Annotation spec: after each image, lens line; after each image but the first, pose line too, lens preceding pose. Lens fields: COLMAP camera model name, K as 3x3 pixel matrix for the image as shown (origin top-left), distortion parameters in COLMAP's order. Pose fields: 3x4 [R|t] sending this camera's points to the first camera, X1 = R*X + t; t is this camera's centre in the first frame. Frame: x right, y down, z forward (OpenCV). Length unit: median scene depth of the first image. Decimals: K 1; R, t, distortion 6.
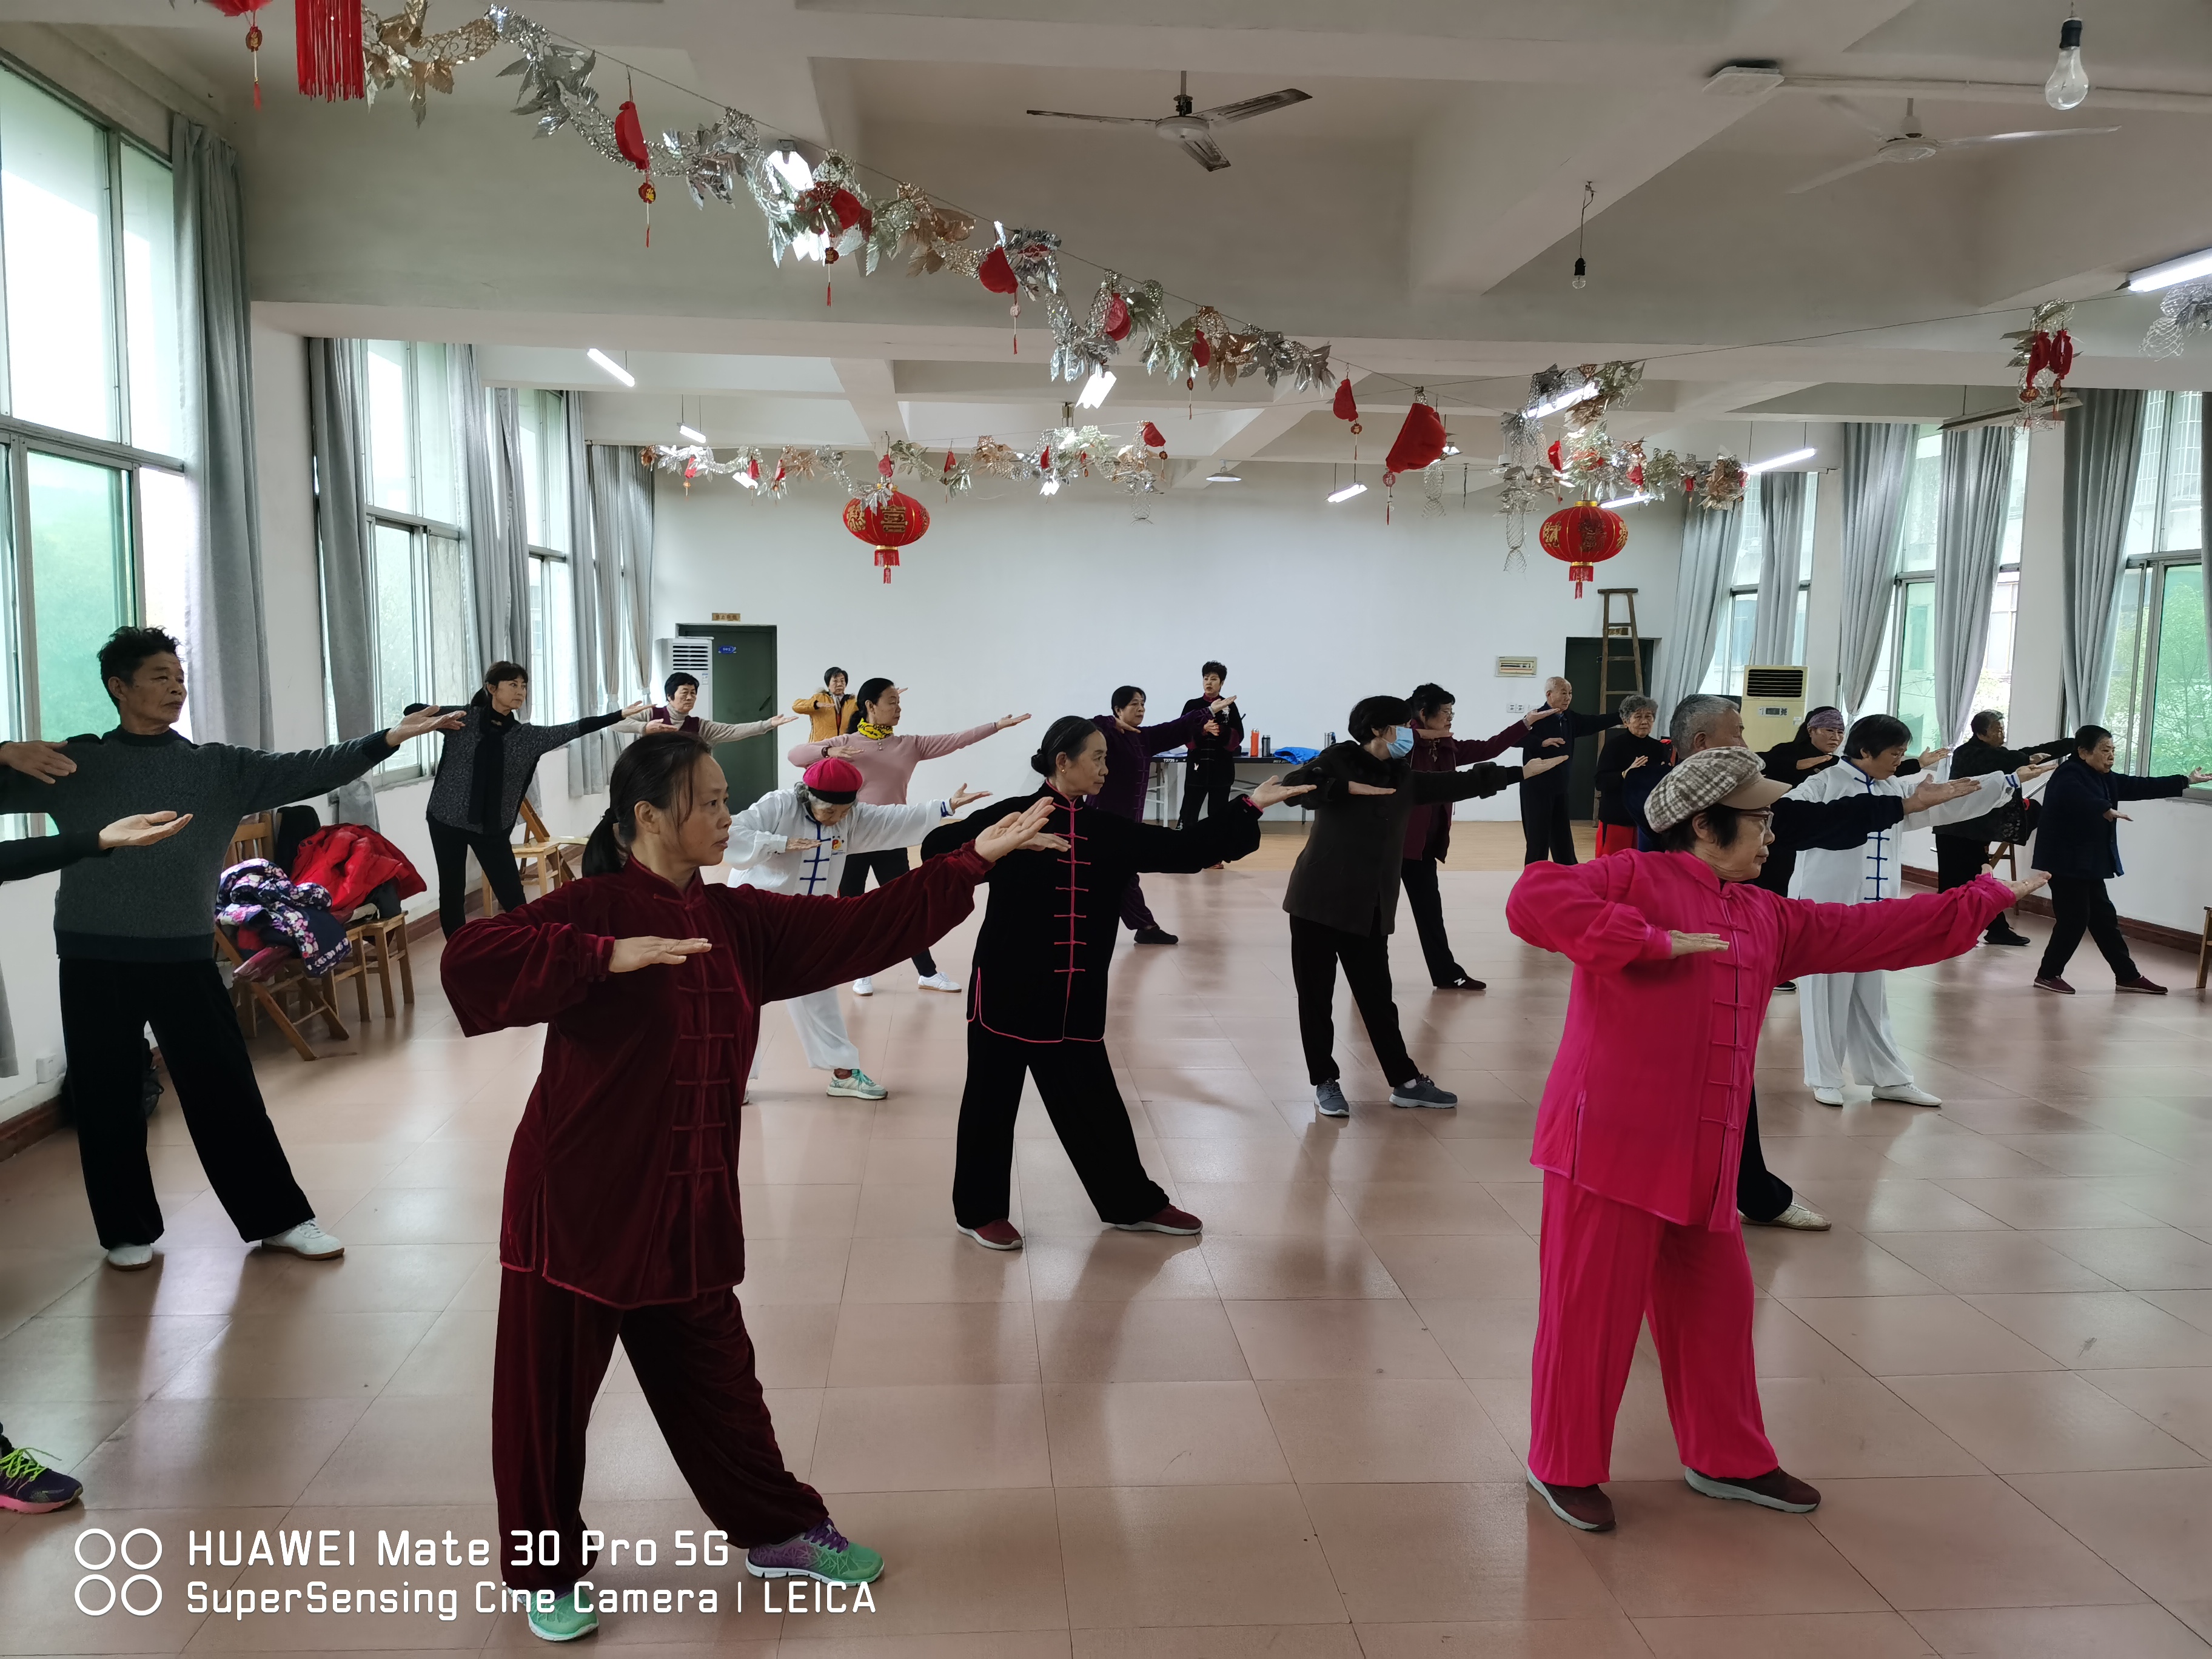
lens RADIAL K [[1680.4, 0, 1106.0], [0, 1680.4, 829.5], [0, 0, 1]] dist [0.058517, -0.074747]
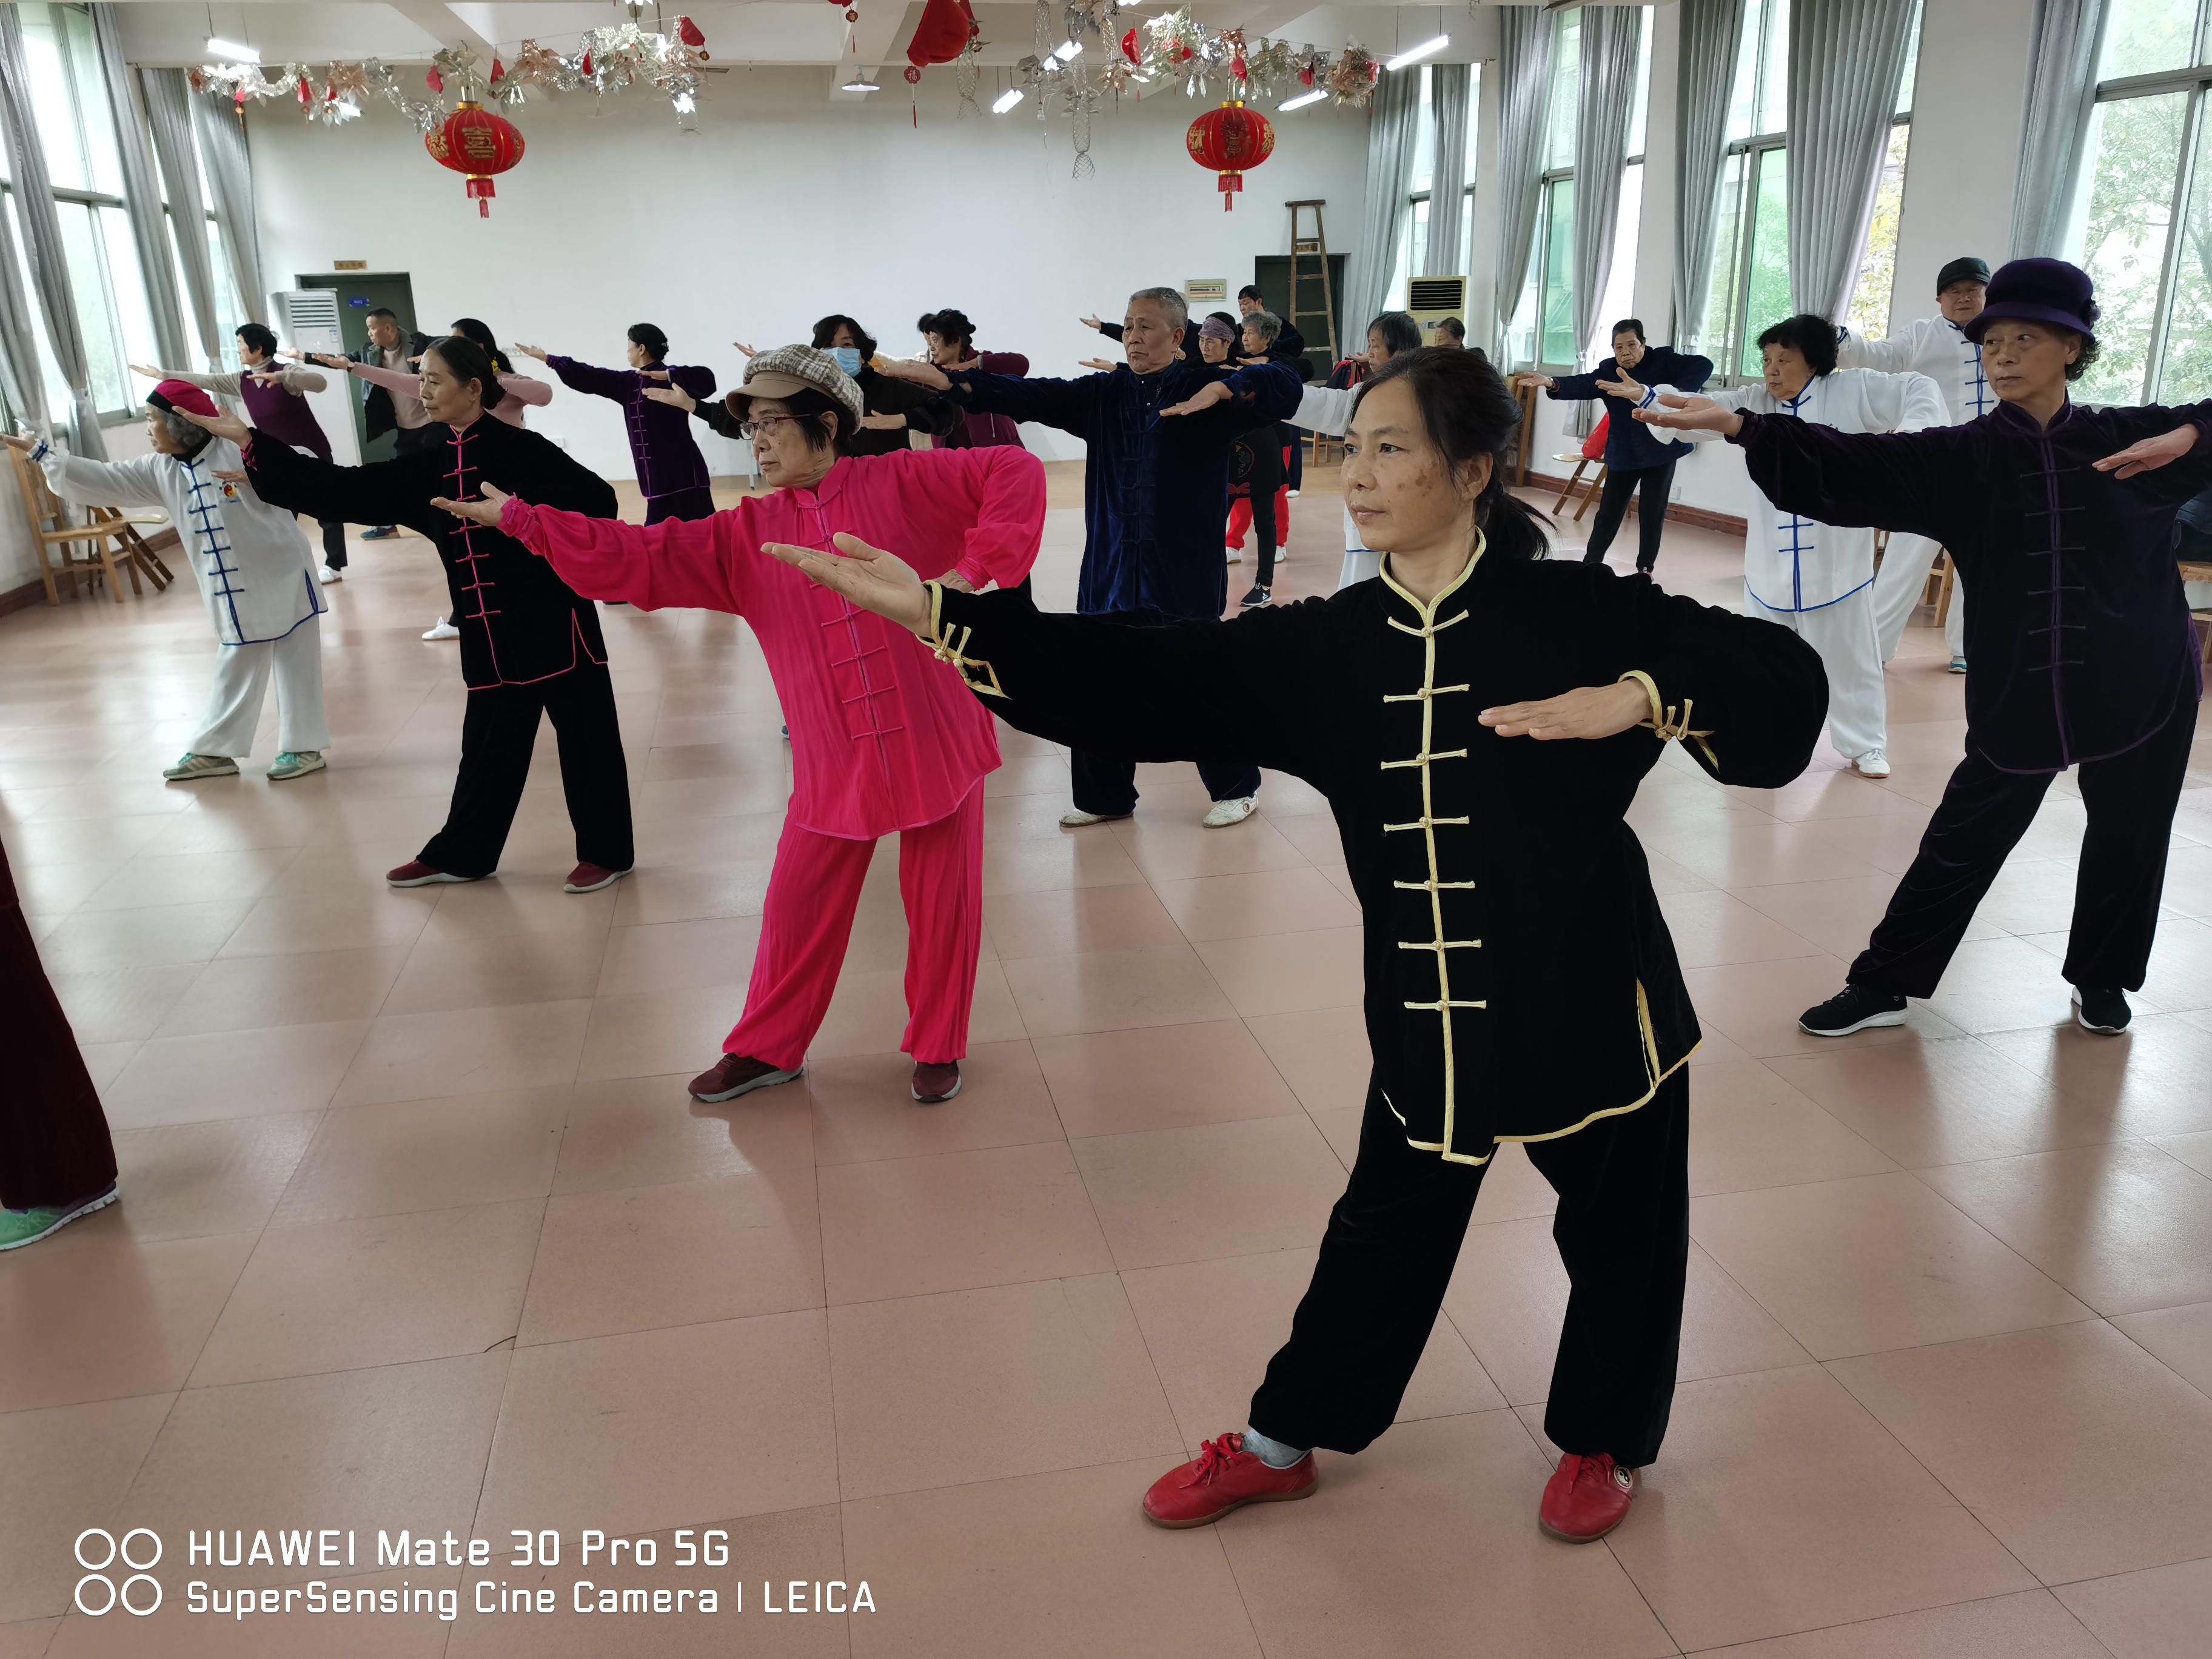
lens RADIAL K [[1680.4, 0, 1106.0], [0, 1680.4, 829.5], [0, 0, 1]] dist [0.058517, -0.074747]
pose [[0.994330, -0.066538, 0.082950, 0.108300], [0.048653, 0.978275, 0.201520, 0.010278], [-0.094557, -0.196342, 0.975966, -0.002249]]
